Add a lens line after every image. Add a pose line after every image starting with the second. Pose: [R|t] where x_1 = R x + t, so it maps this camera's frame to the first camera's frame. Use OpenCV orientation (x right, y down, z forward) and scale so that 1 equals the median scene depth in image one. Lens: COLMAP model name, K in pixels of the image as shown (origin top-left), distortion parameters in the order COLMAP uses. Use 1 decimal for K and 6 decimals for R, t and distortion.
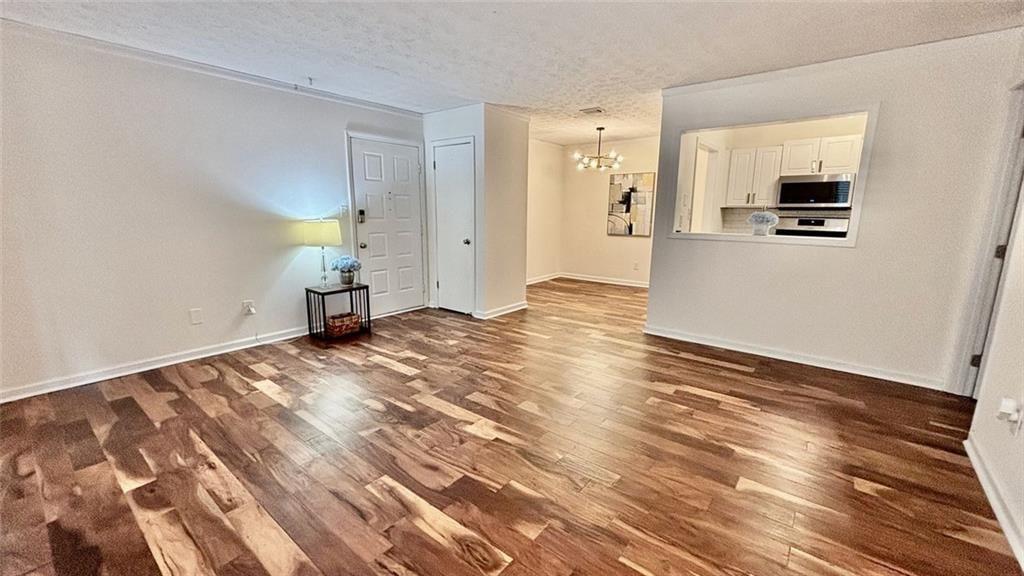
lens RADIAL K [[411.6, 0, 508.8], [0, 411.6, 288.4], [0, 0, 1]] dist [0.016088, -0.009313]
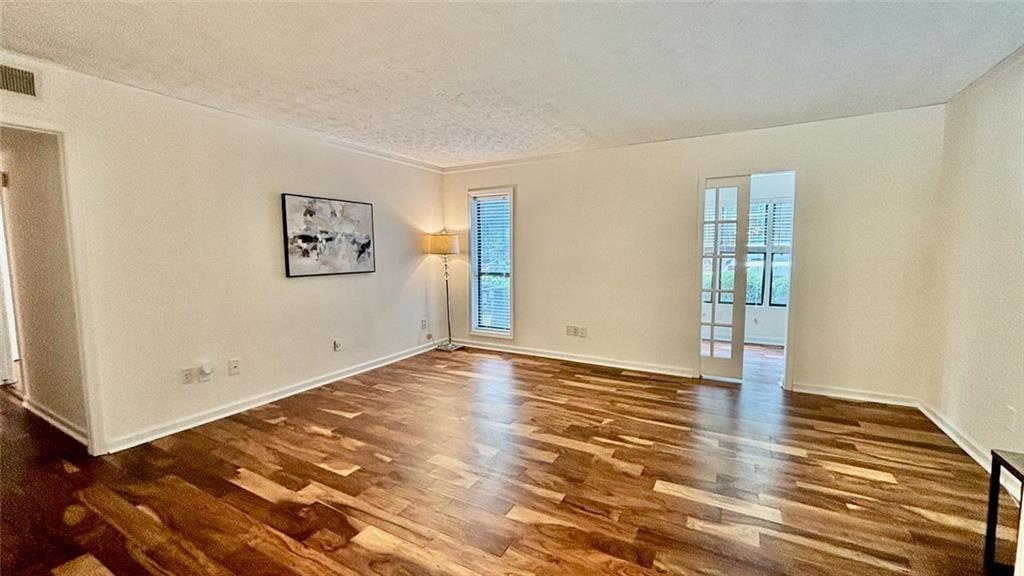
lens RADIAL K [[410.9, 0, 512.9], [0, 410.9, 288.5], [0, 0, 1]] dist [-0.000426, -0.000805]
pose [[-0.984295, 0.015458, -0.175853, 0.099336], [-0.033987, 0.960928, 0.274705, -0.226218], [0.173228, 0.276367, -0.945311, 1.150184]]
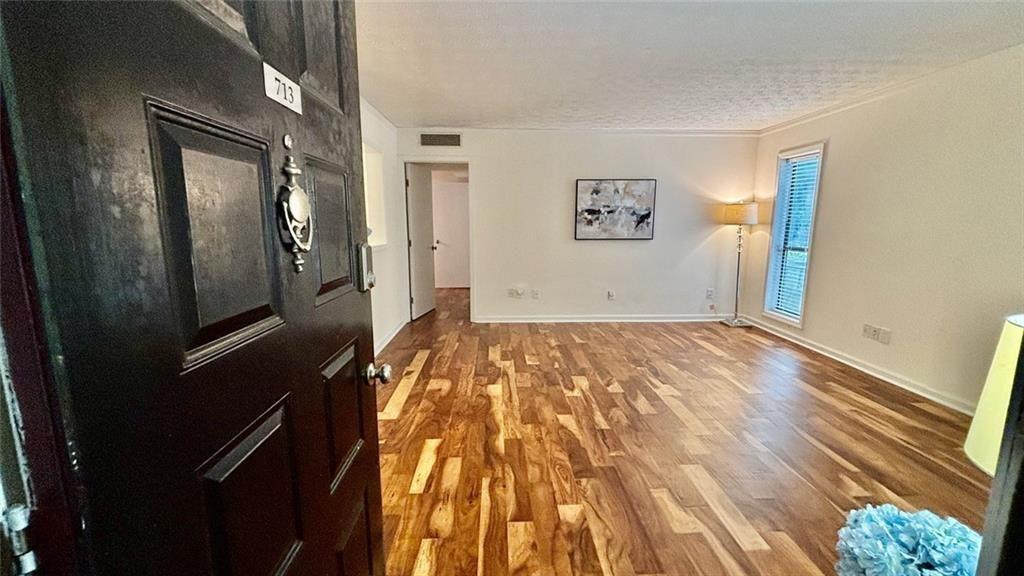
lens RADIAL K [[410.9, 0, 512.9], [0, 410.9, 288.5], [0, 0, 1]] dist [-0.000426, -0.000805]
pose [[-0.661633, -0.129917, 0.738487, -0.375853], [0.136081, 0.947717, 0.288644, -0.235126], [-0.737376, 0.291470, -0.609361, 1.168141]]
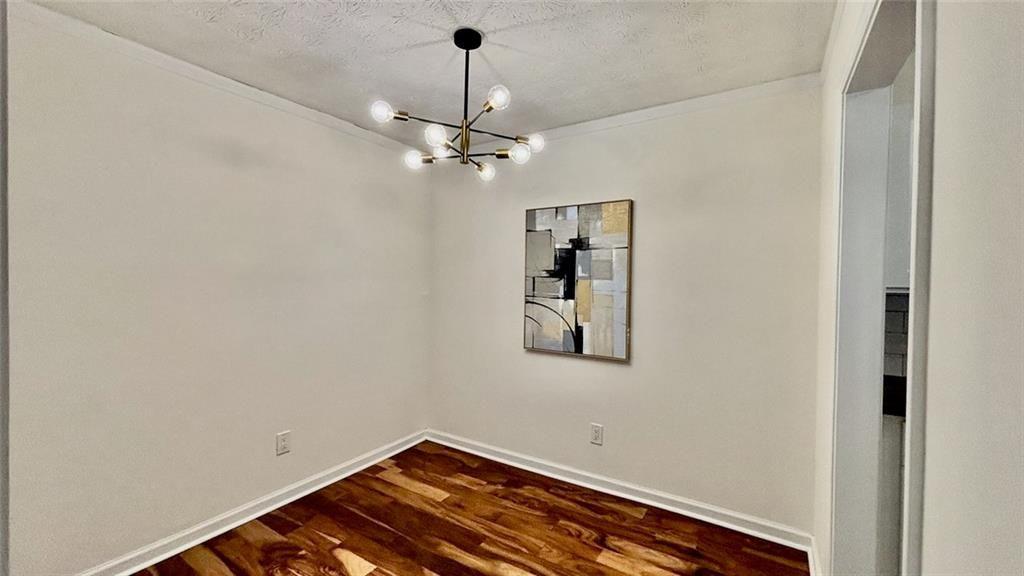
lens RADIAL K [[410.9, 0, 512.9], [0, 410.9, 288.5], [0, 0, 1]] dist [-0.000426, -0.000805]
pose [[0.992355, 0.008441, 0.123127, 0.290529], [0.014018, 0.983493, -0.180401, -0.192487], [-0.122617, 0.180748, 0.975856, 0.968635]]
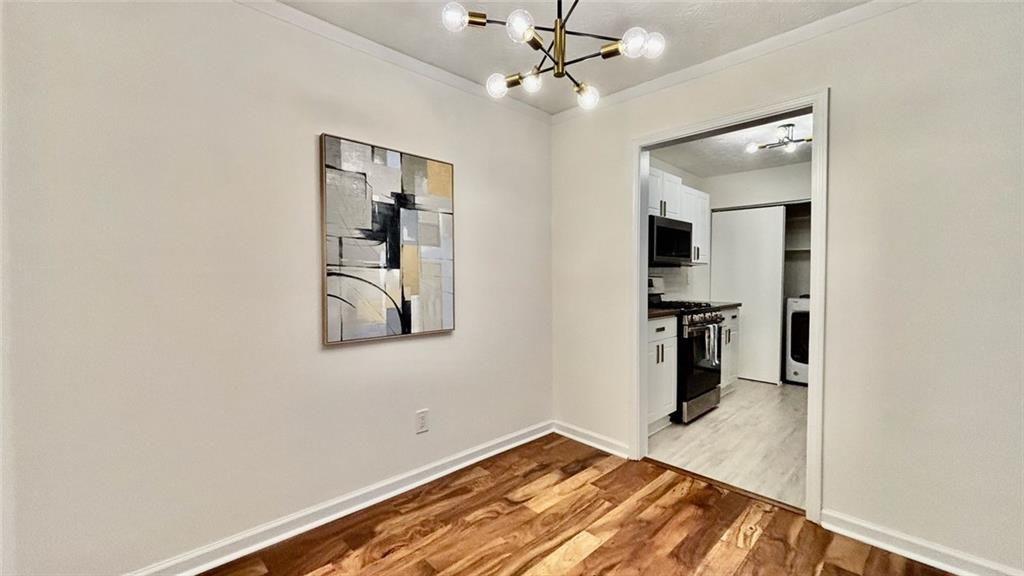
lens RADIAL K [[410.9, 0, 512.9], [0, 410.9, 288.5], [0, 0, 1]] dist [-0.000426, -0.000805]
pose [[0.116855, -0.032153, 0.992628, -0.027702], [0.188635, 0.982000, 0.009602, -0.242363], [-0.975070, 0.186123, 0.120817, 1.379010]]
